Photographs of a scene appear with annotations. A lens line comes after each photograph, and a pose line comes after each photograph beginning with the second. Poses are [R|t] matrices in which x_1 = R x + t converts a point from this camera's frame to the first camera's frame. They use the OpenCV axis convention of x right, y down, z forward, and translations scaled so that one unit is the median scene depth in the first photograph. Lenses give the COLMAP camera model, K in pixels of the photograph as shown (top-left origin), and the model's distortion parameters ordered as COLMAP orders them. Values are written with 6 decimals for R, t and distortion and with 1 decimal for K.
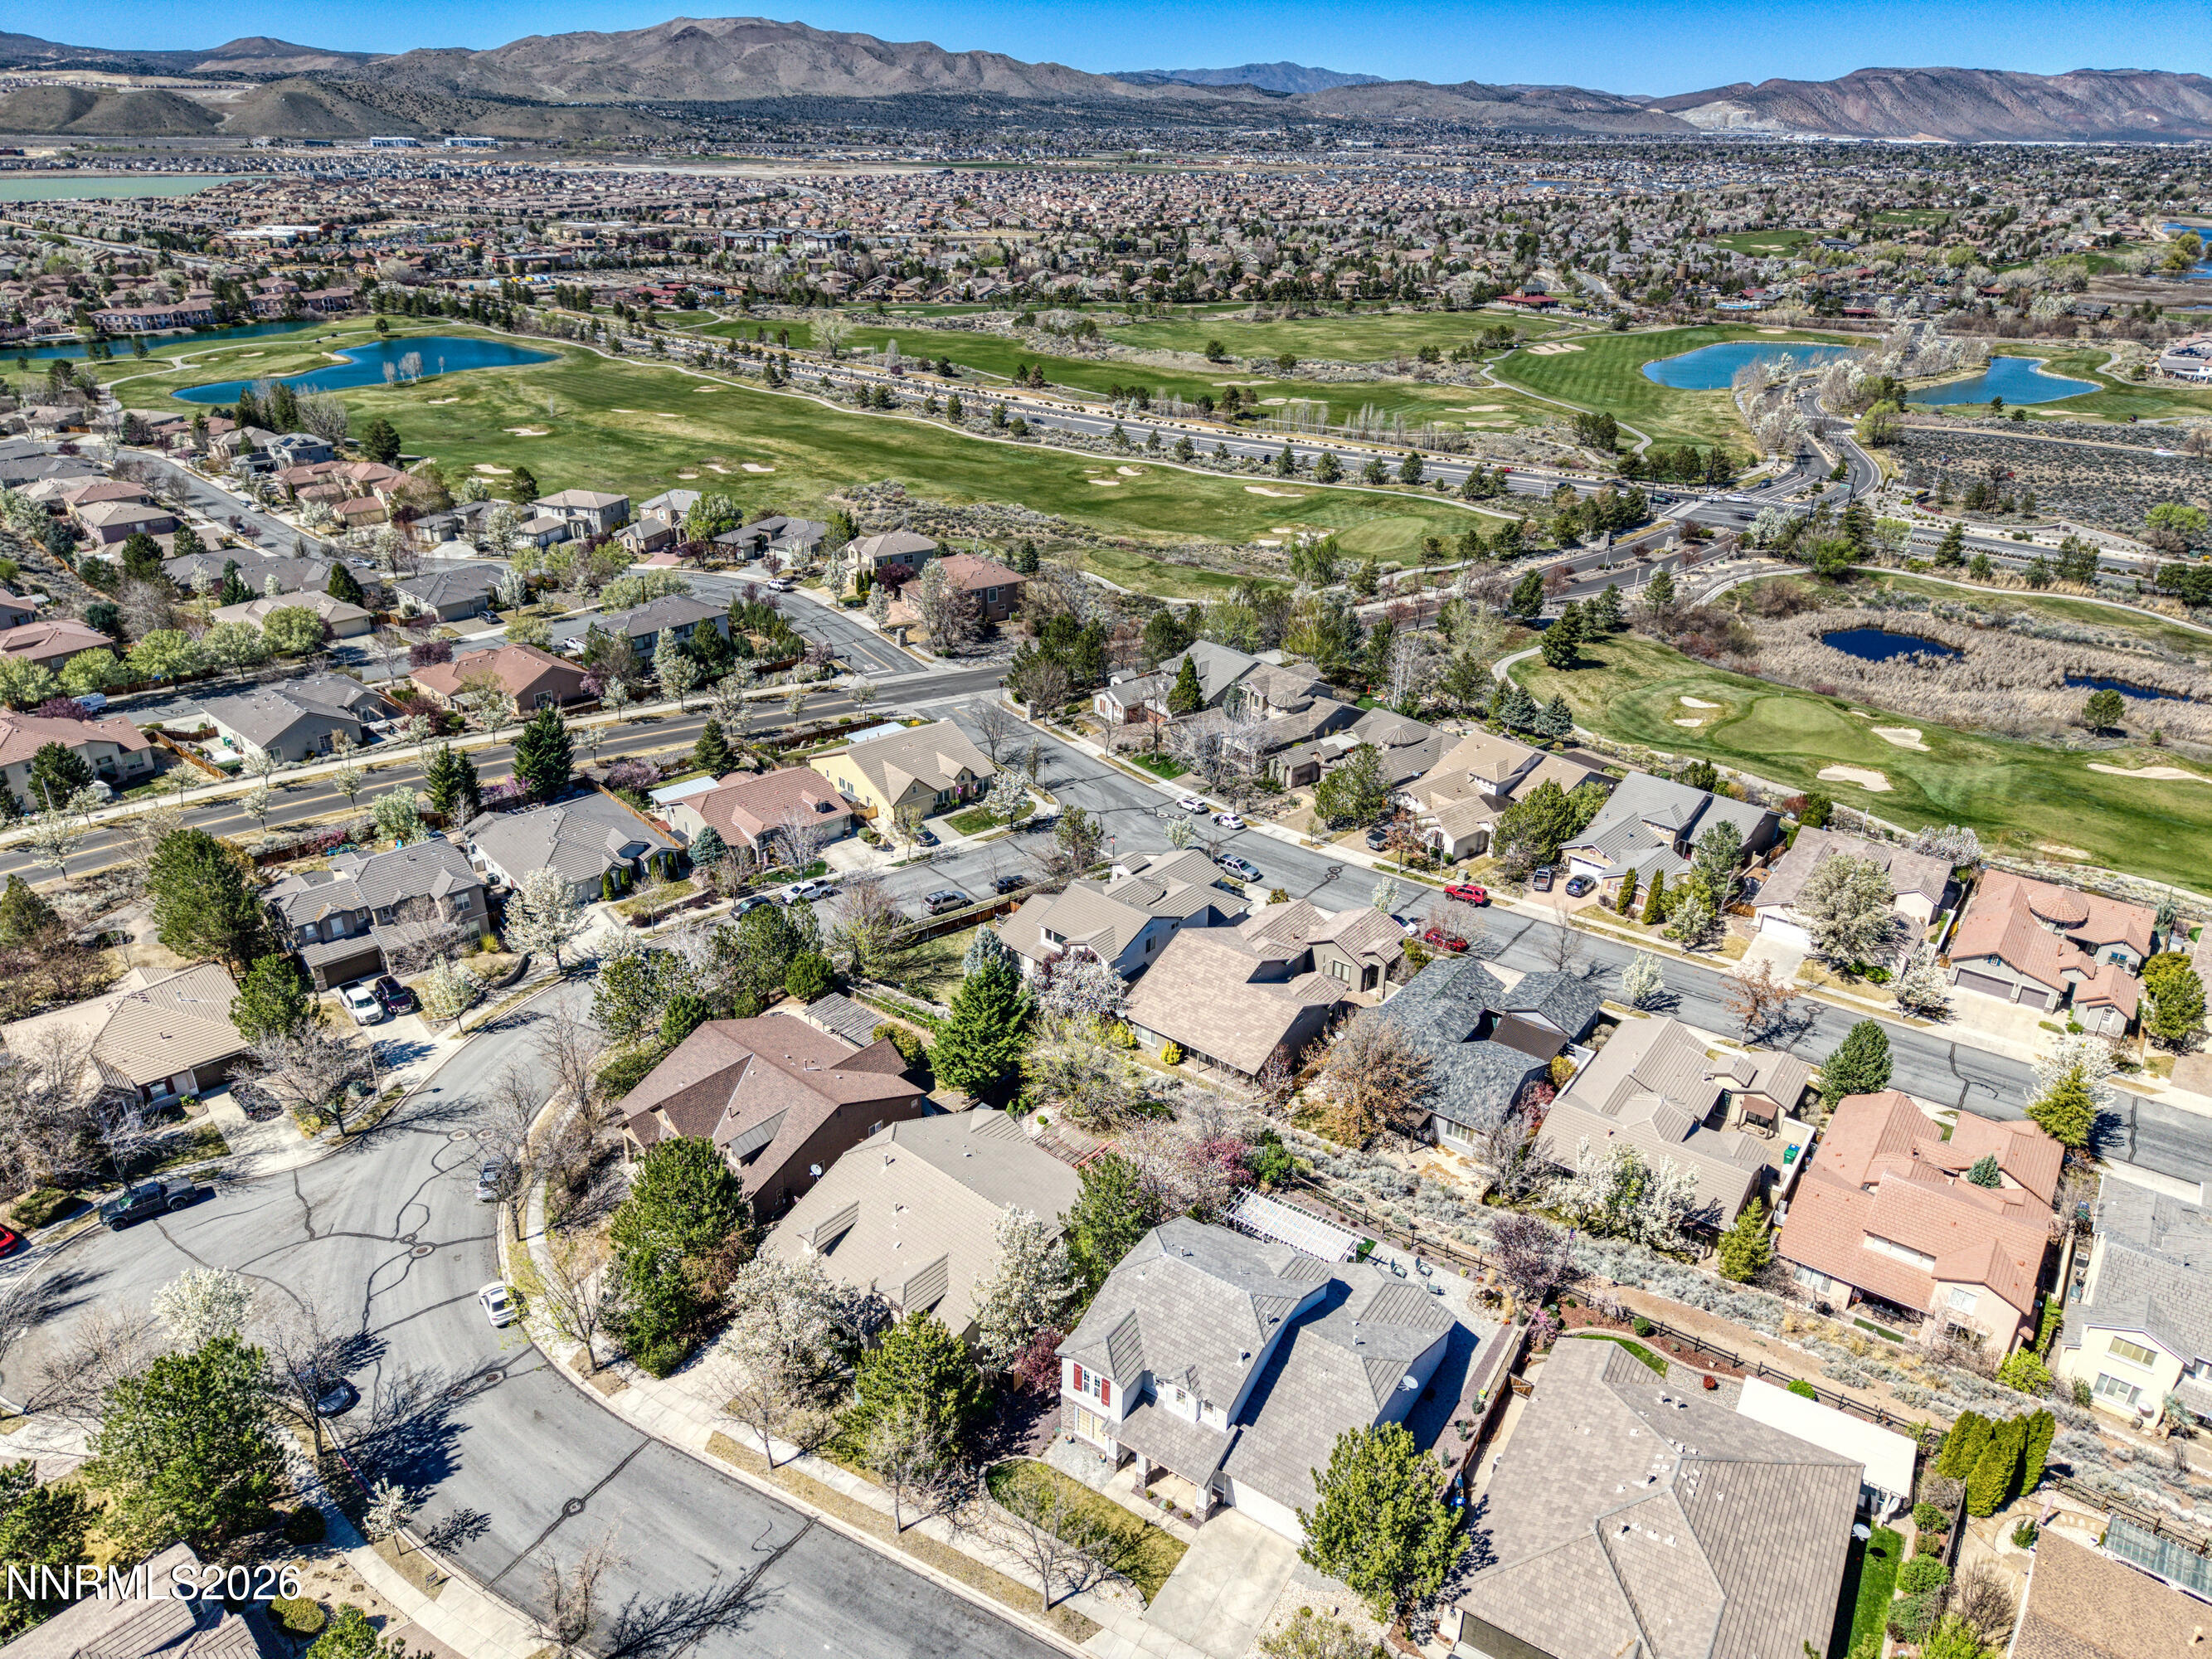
lens RADIAL K [[1483.6, 0, 1110.0], [0, 1483.6, 826.5], [0, 0, 1]] dist [0.019243, -0.015790]
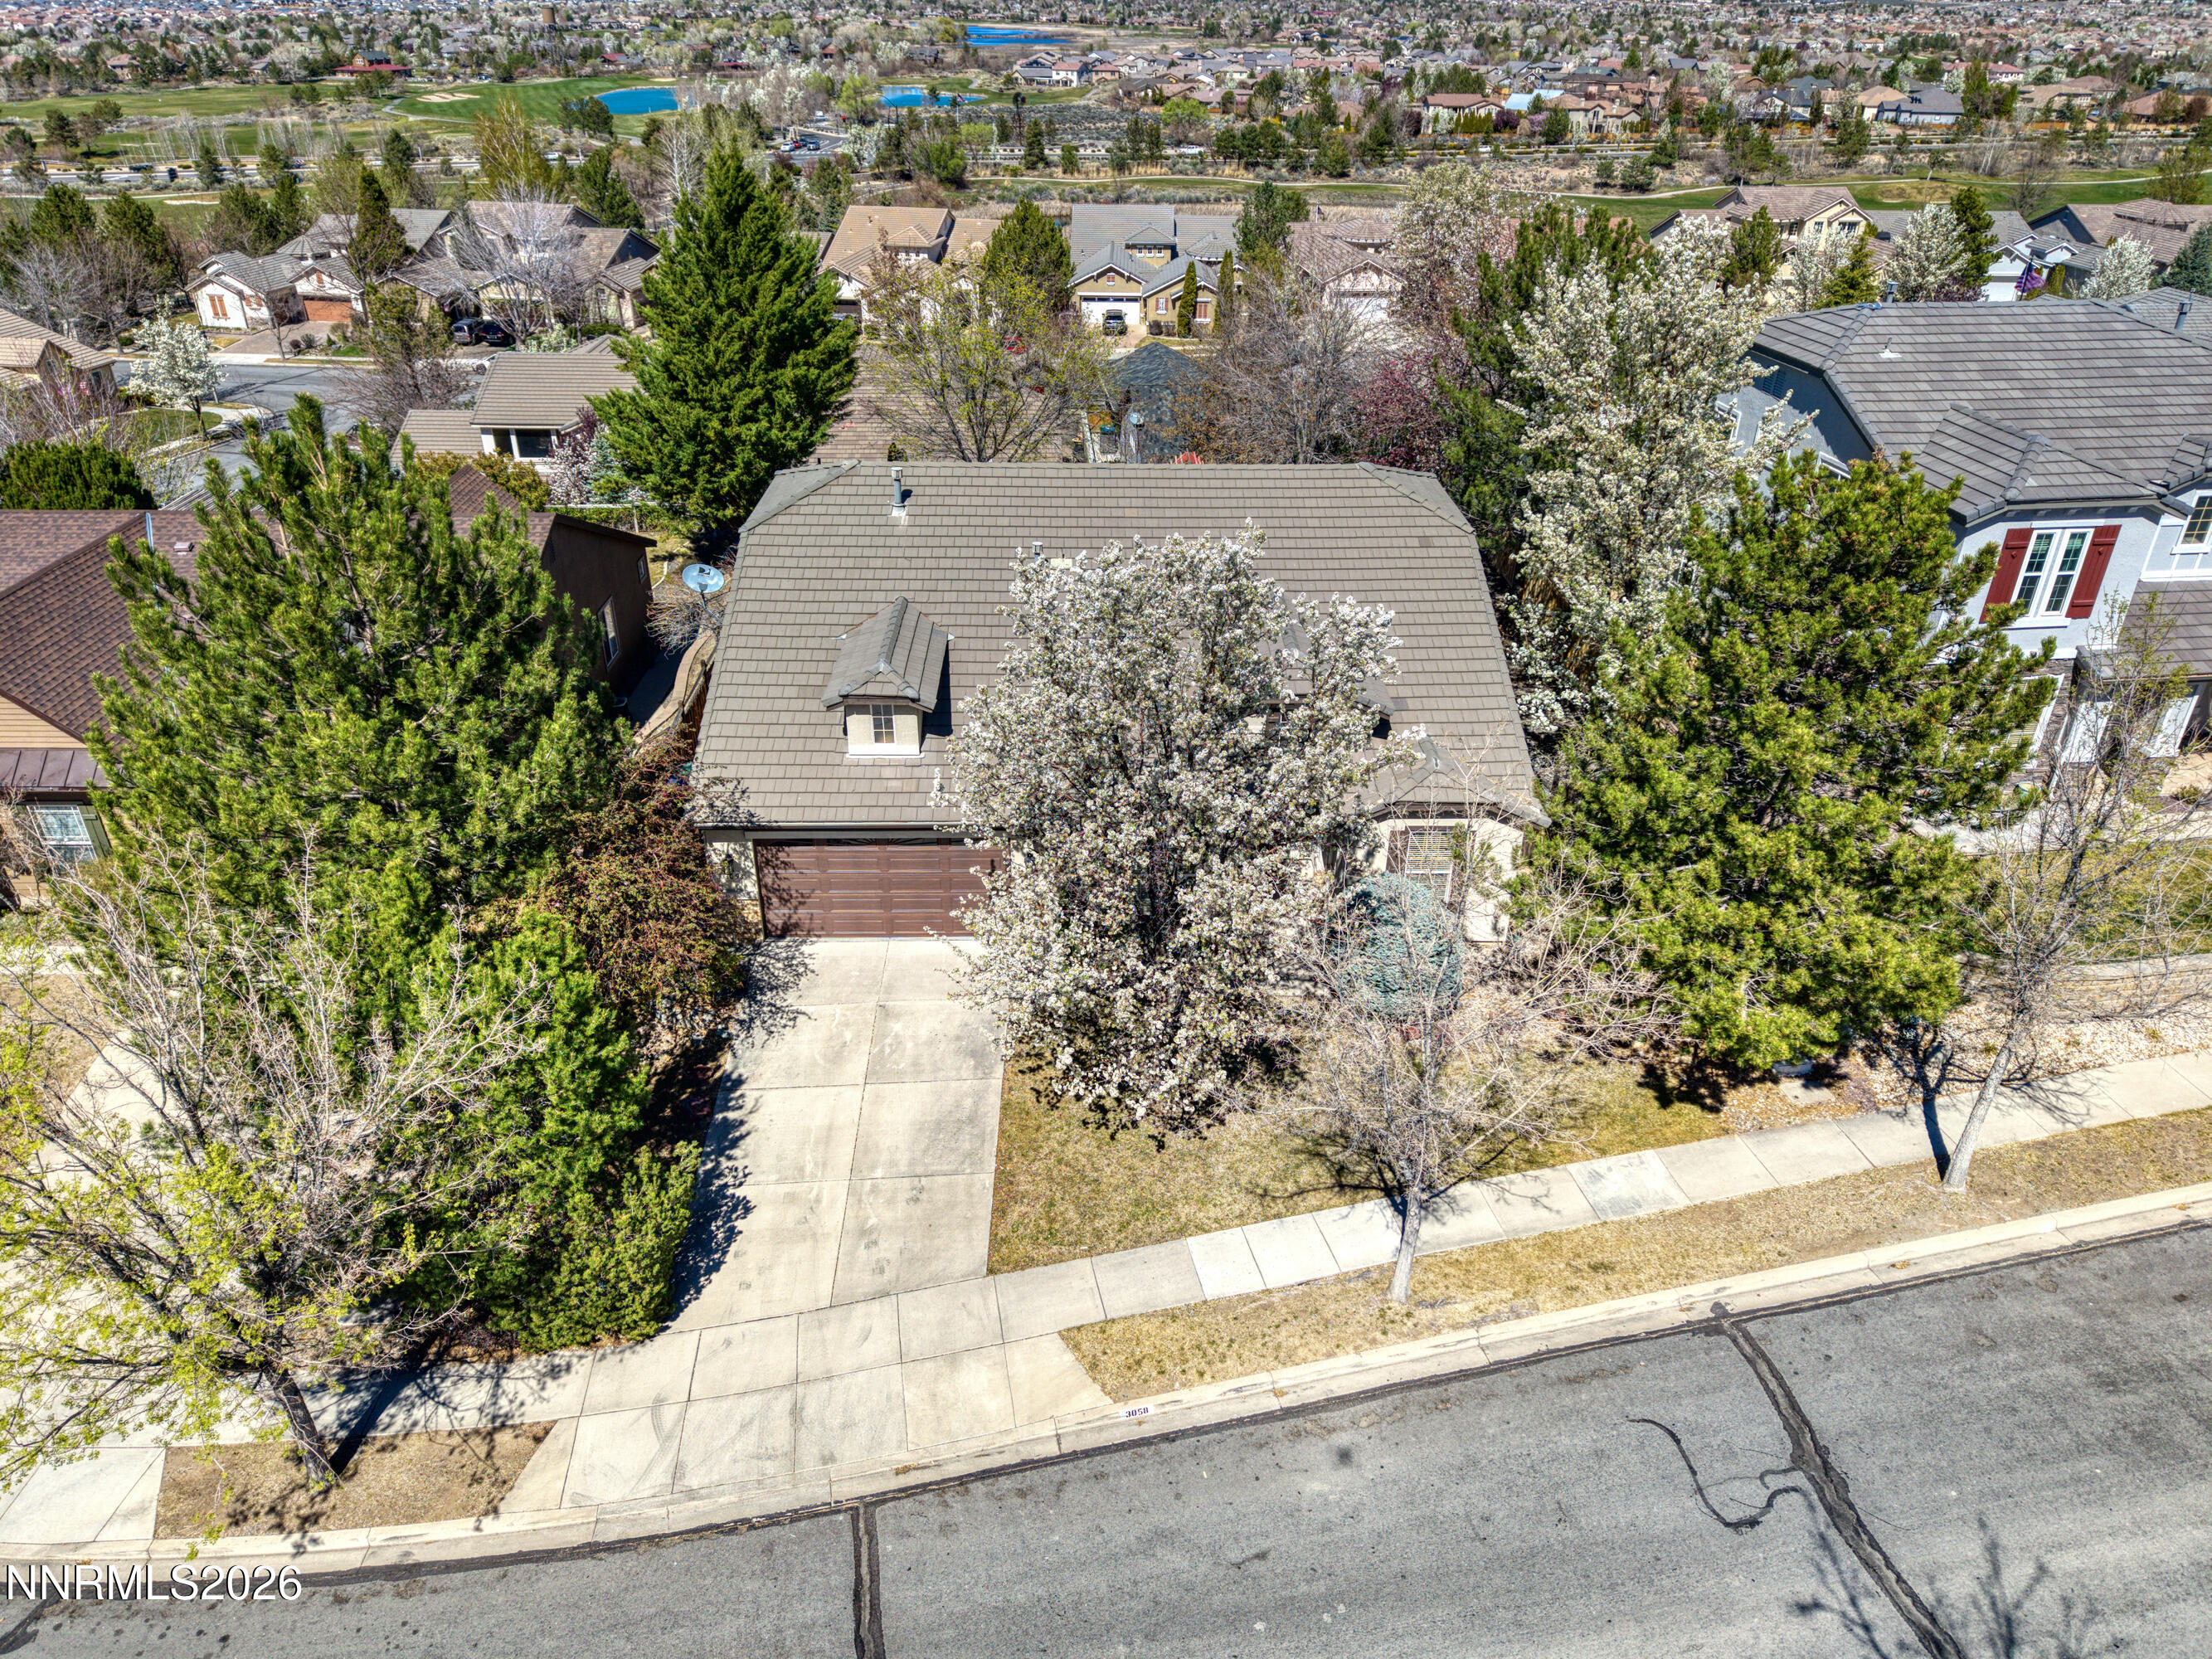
lens RADIAL K [[1483.6, 0, 1110.0], [0, 1483.6, 826.5], [0, 0, 1]] dist [0.019243, -0.015790]
pose [[0.746865, -0.331591, 0.576403, -0.133419], [0.287442, 0.942623, 0.169820, 0.101394], [-0.599641, 0.038849, 0.799325, 0.281348]]
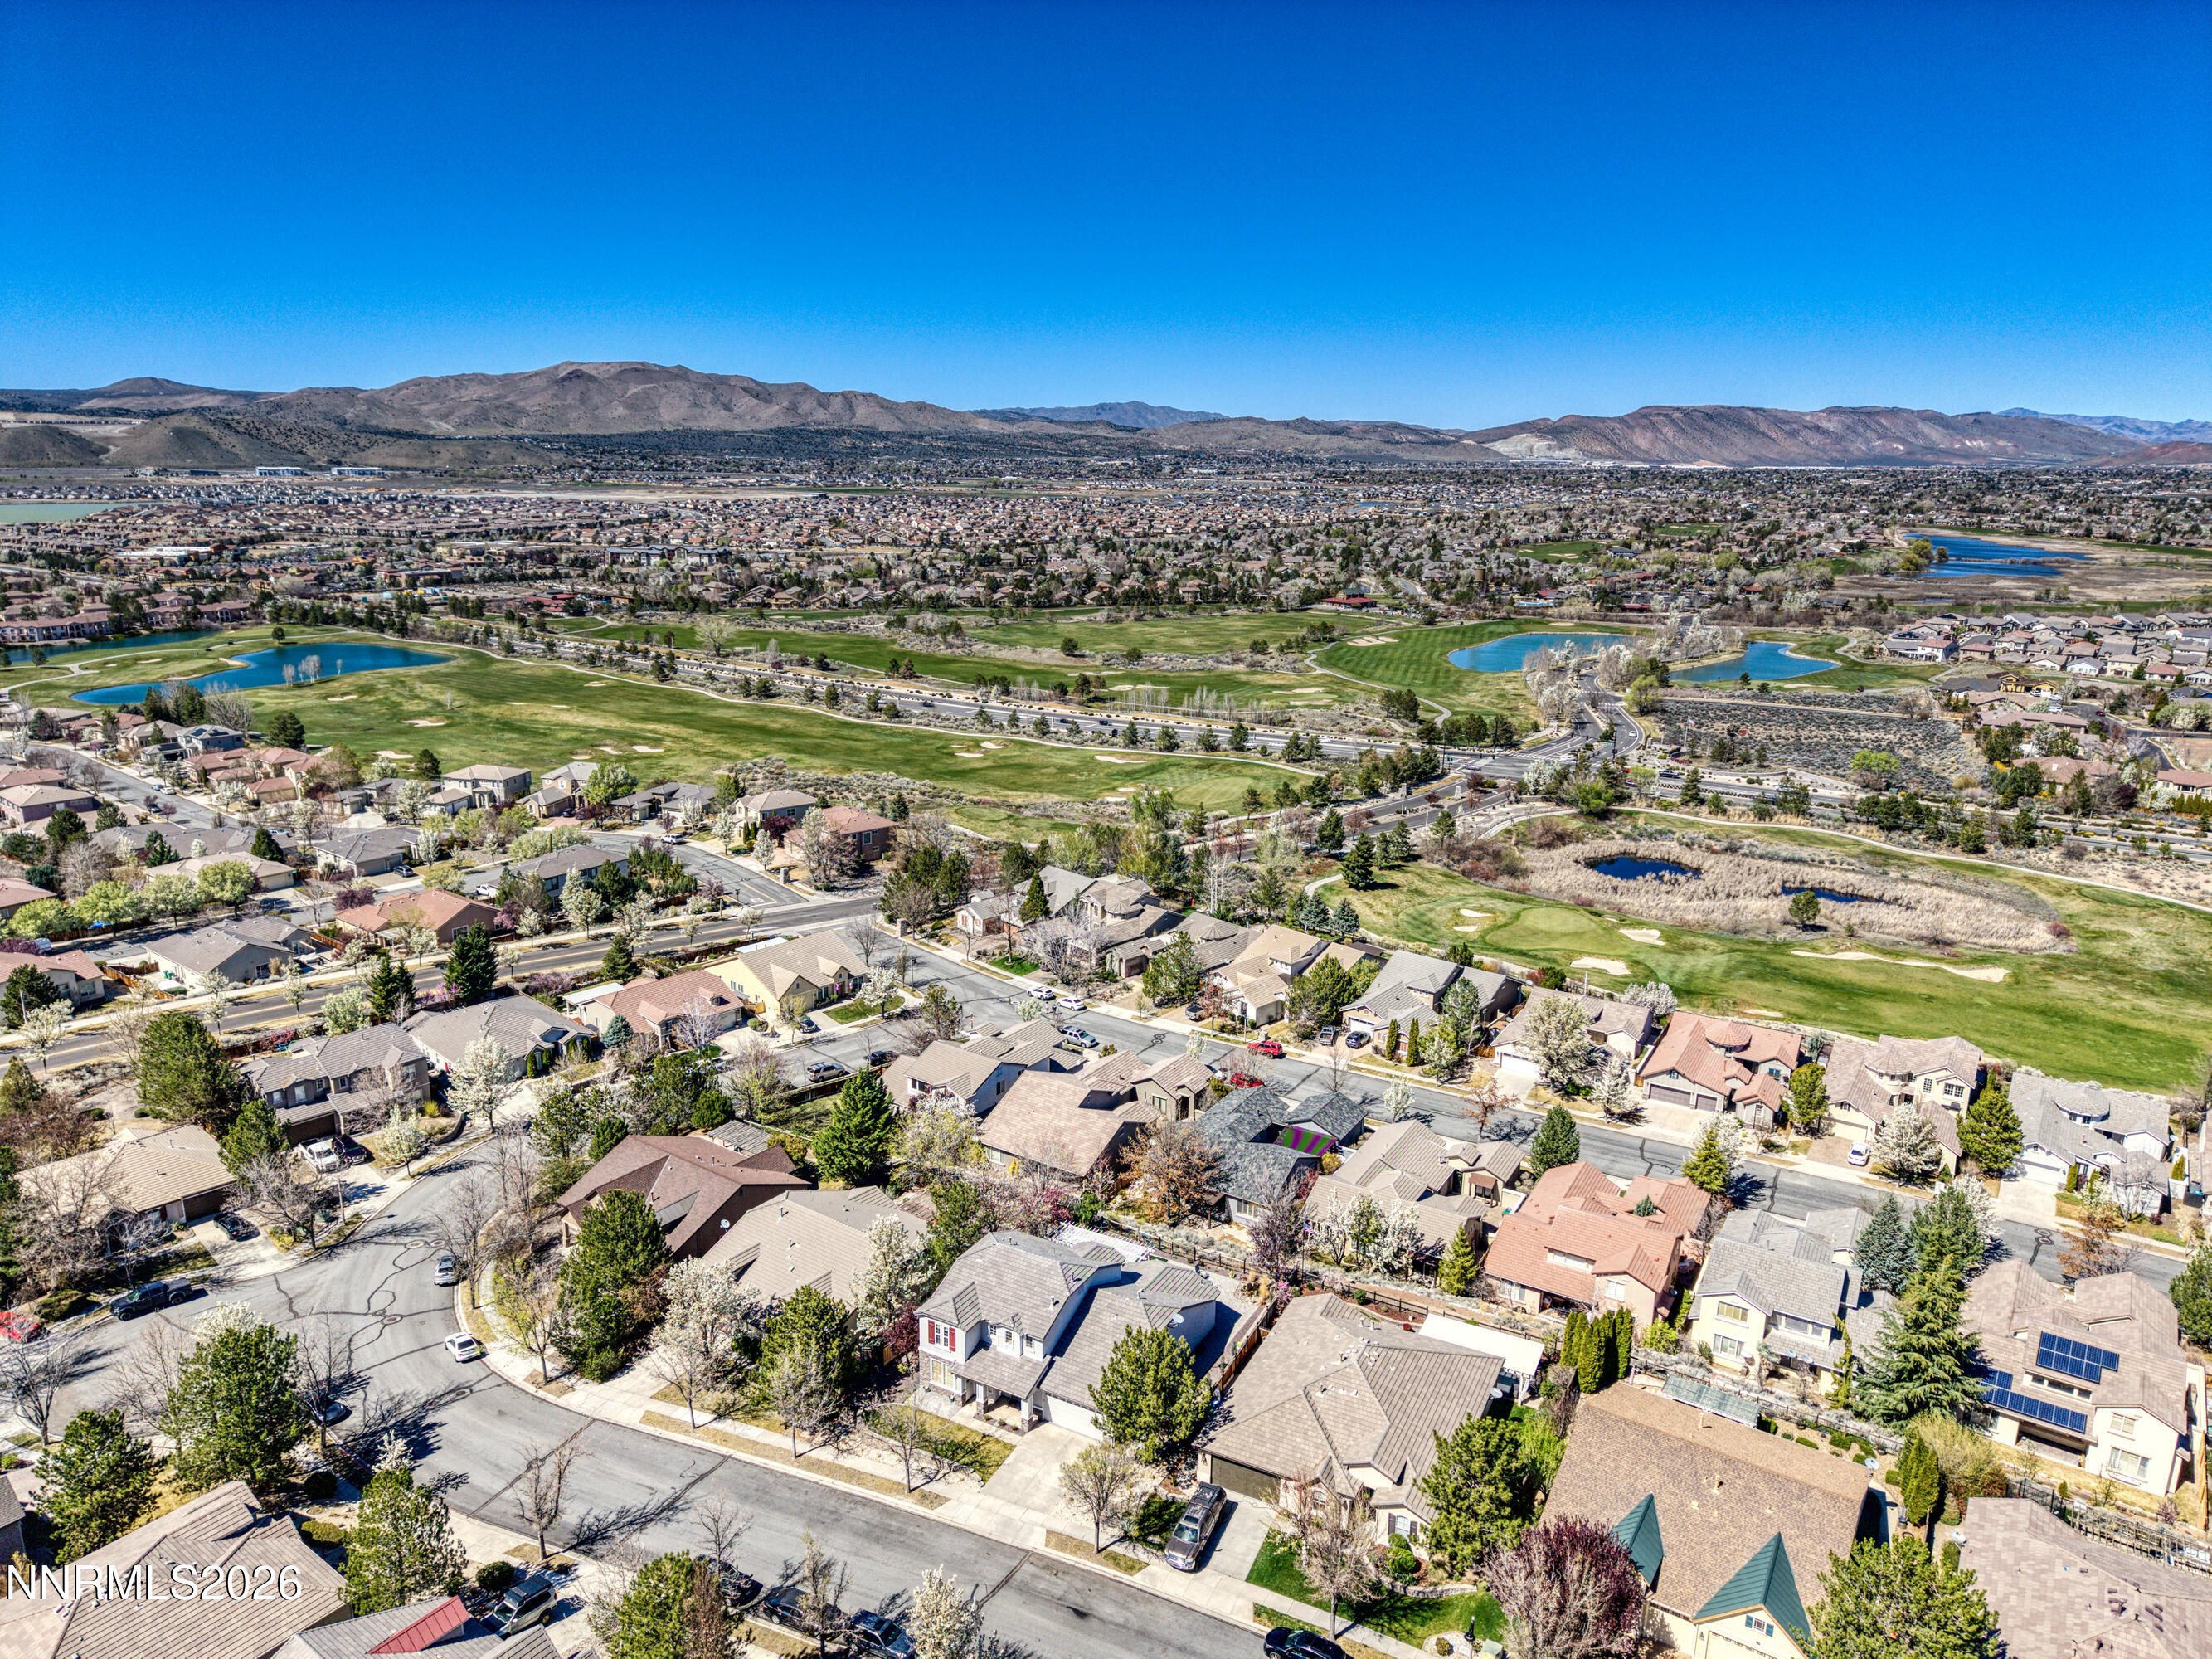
lens RADIAL K [[1483.6, 0, 1110.0], [0, 1483.6, 826.5], [0, 0, 1]] dist [0.019243, -0.015790]
pose [[0.996160, -0.023538, 0.084328, 0.011911], [0.039429, 0.980588, -0.192074, 0.062614], [-0.078170, 0.194662, 0.977751, -0.132510]]
